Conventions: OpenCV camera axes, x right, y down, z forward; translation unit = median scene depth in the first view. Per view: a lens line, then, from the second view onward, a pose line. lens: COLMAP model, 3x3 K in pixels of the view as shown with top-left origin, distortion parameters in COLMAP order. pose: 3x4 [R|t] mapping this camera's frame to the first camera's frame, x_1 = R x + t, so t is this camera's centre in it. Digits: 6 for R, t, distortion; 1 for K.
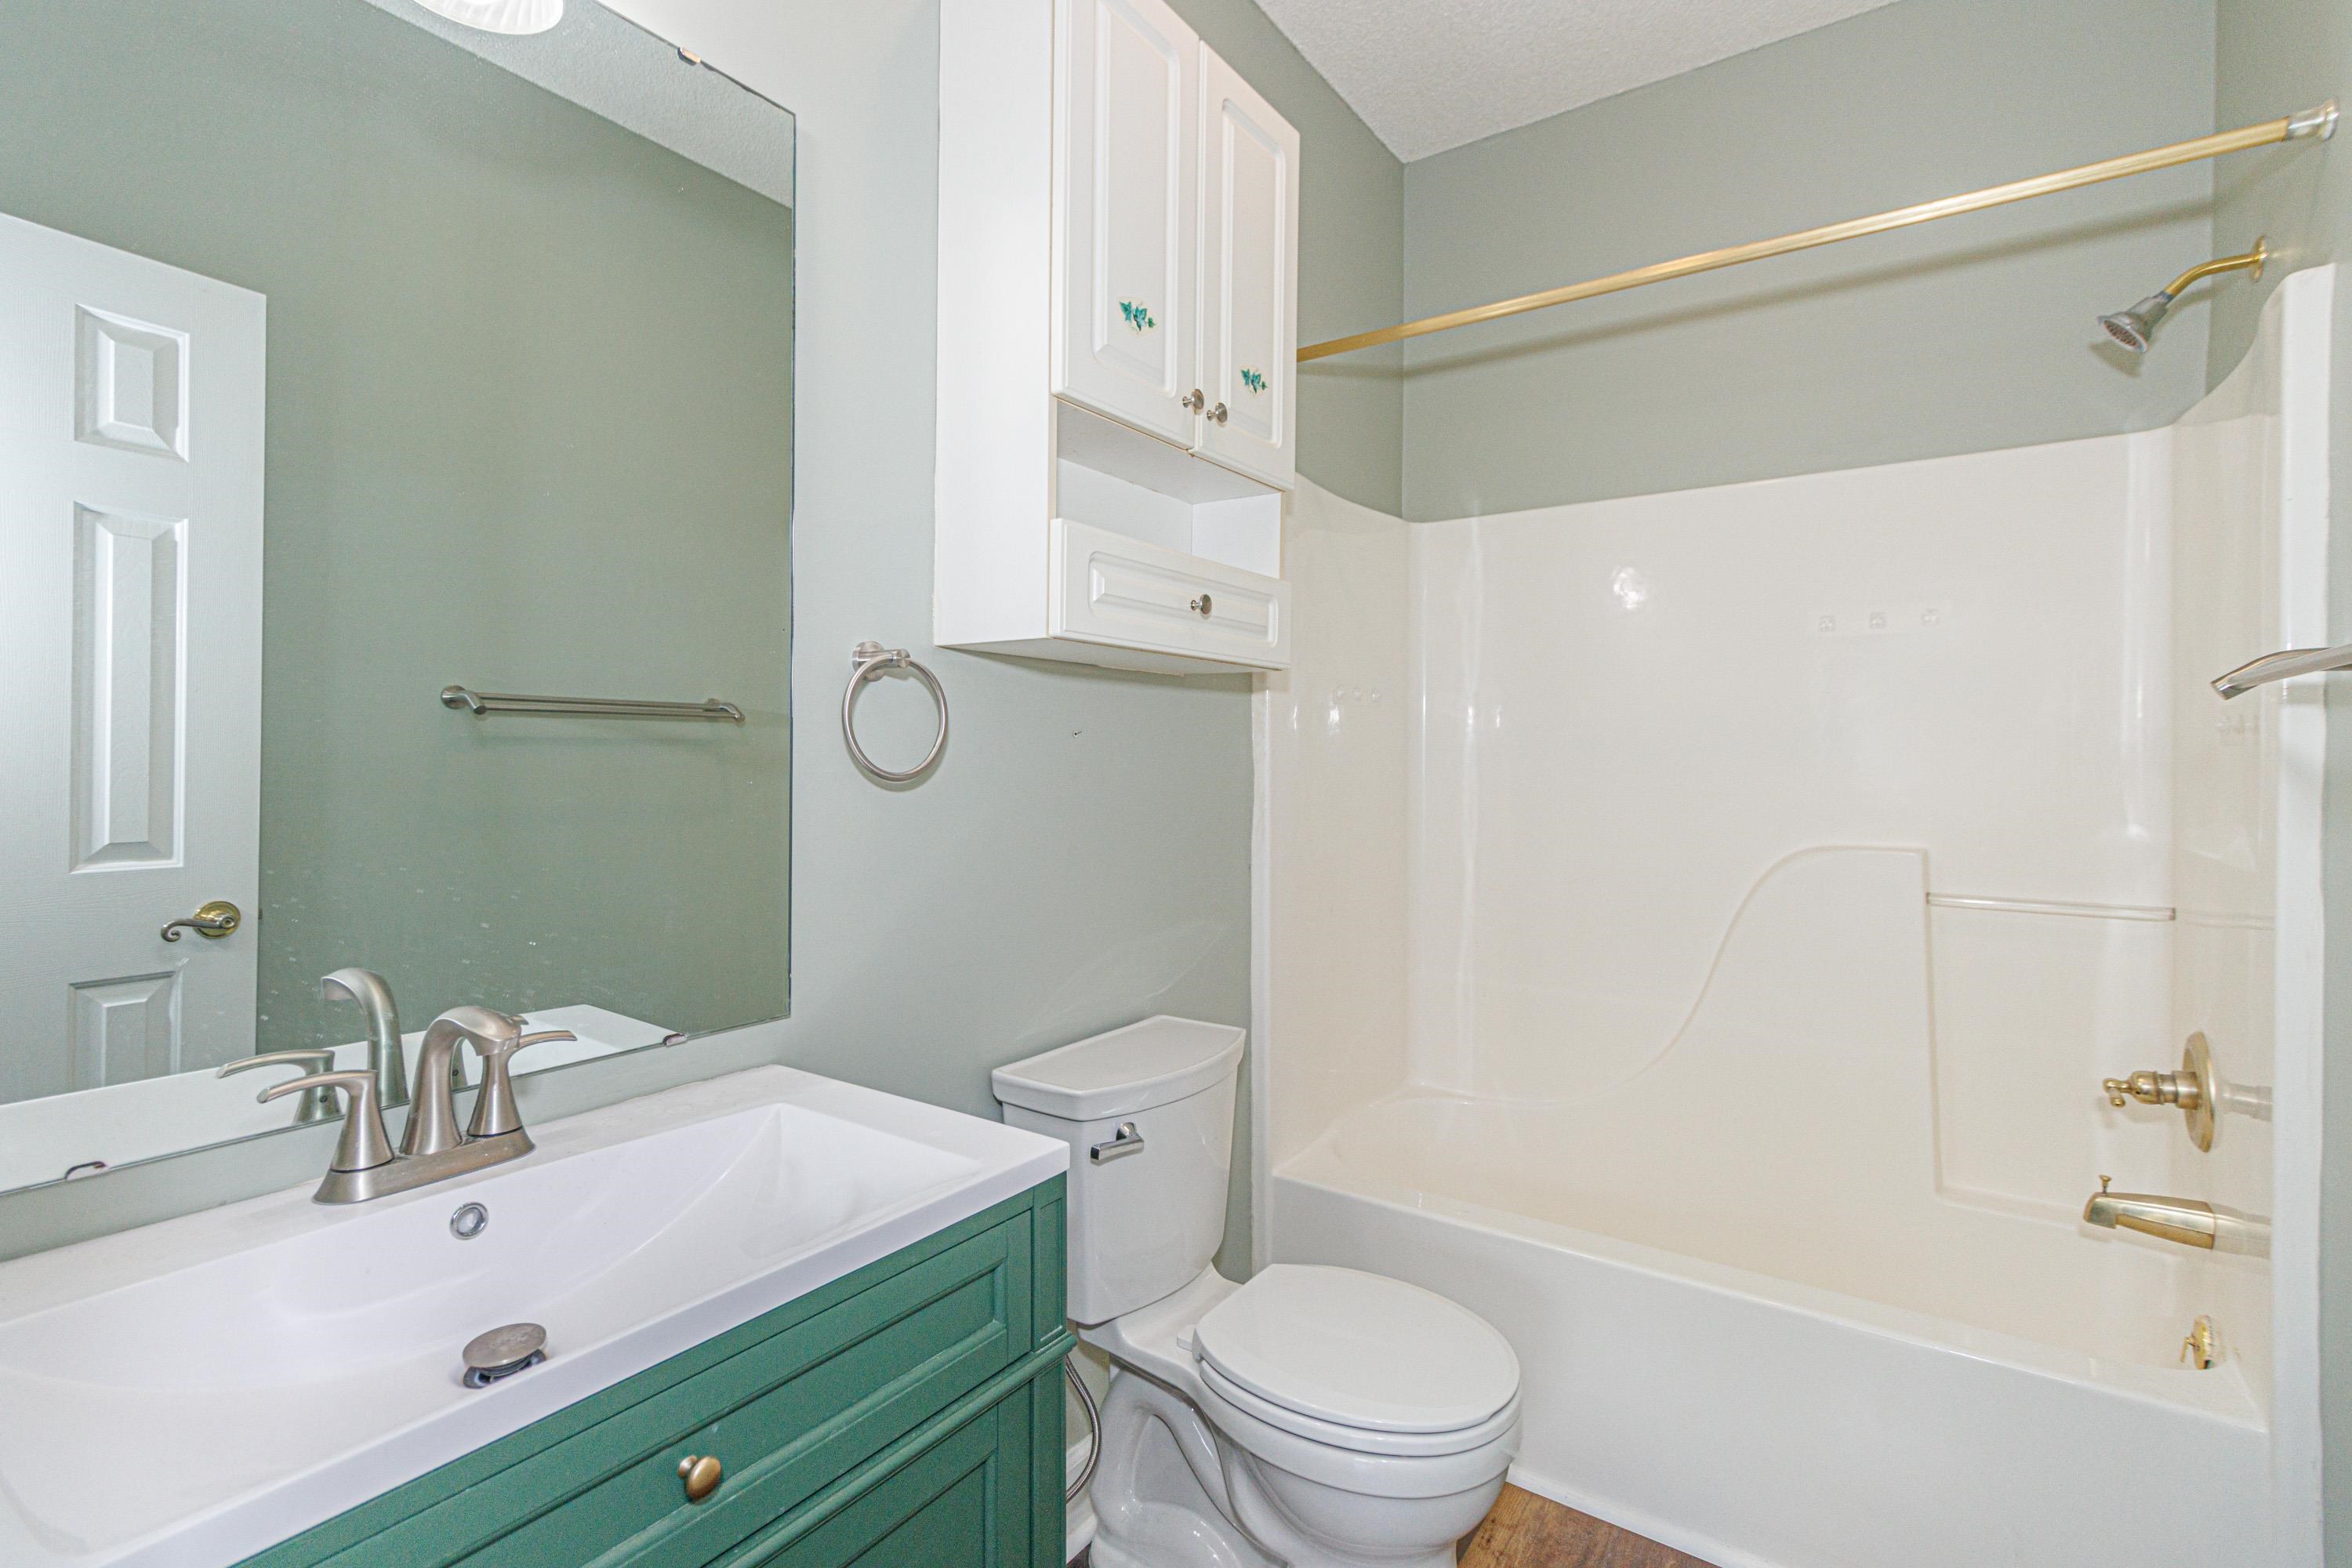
lens RADIAL K [[1126.3, 0, 1173.5], [0, 1126.3, 757.8], [0, 0, 1]] dist [-0.000154, -0.000305]
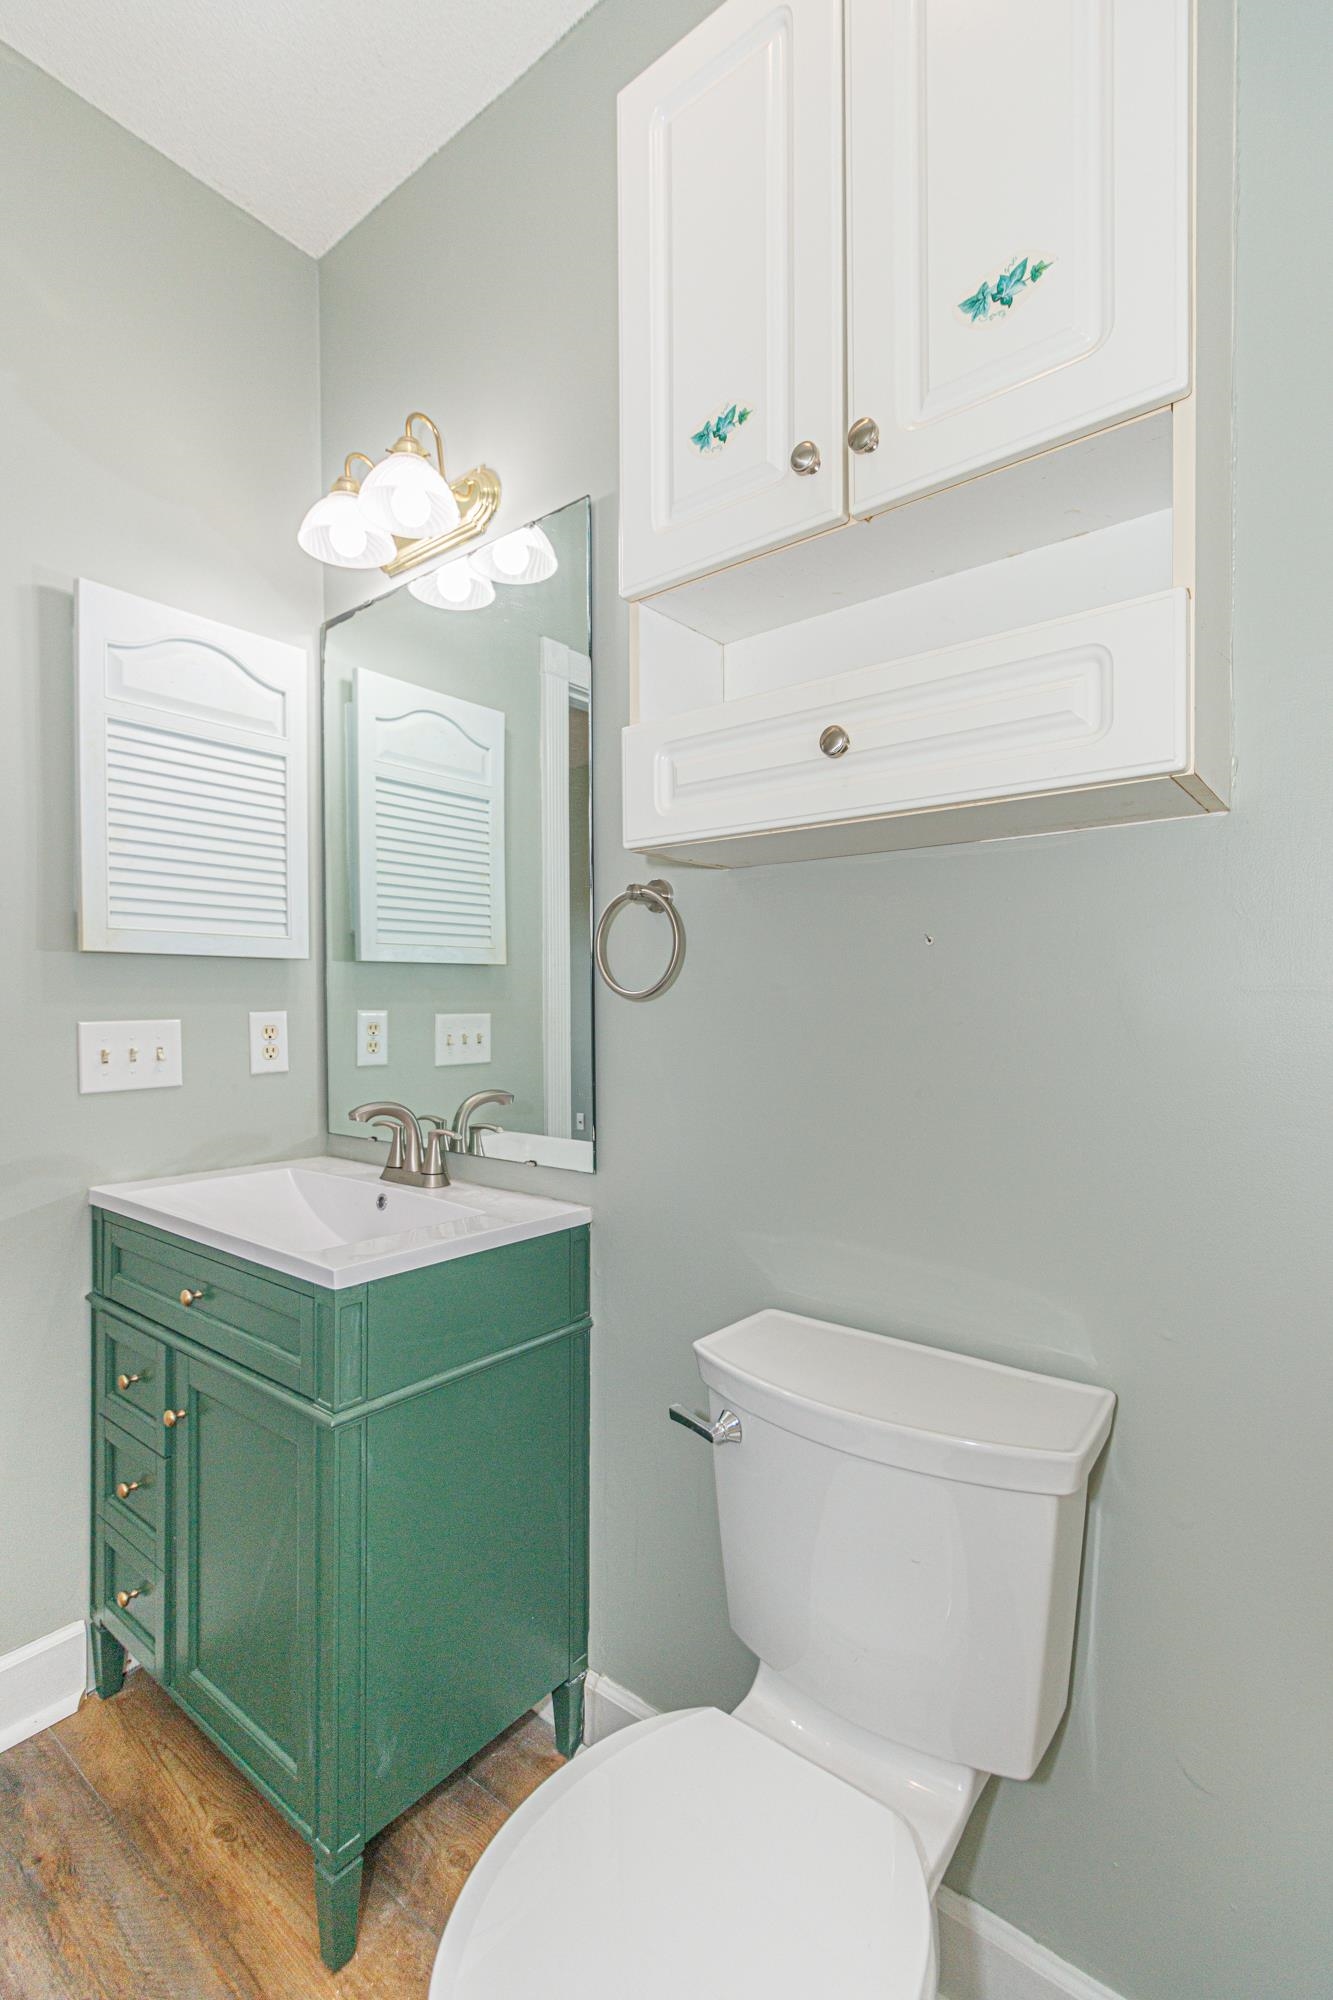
lens RADIAL K [[925.8, 0, 637.3], [0, 925.8, 1002.9], [0, 0, 1]] dist [0.006867, -0.000391]
pose [[-0.113561, 0.004053, -0.993523, 0.652010], [0.007221, 0.999969, 0.003254, 0.020485], [0.993505, -0.006805, -0.113586, 1.028435]]
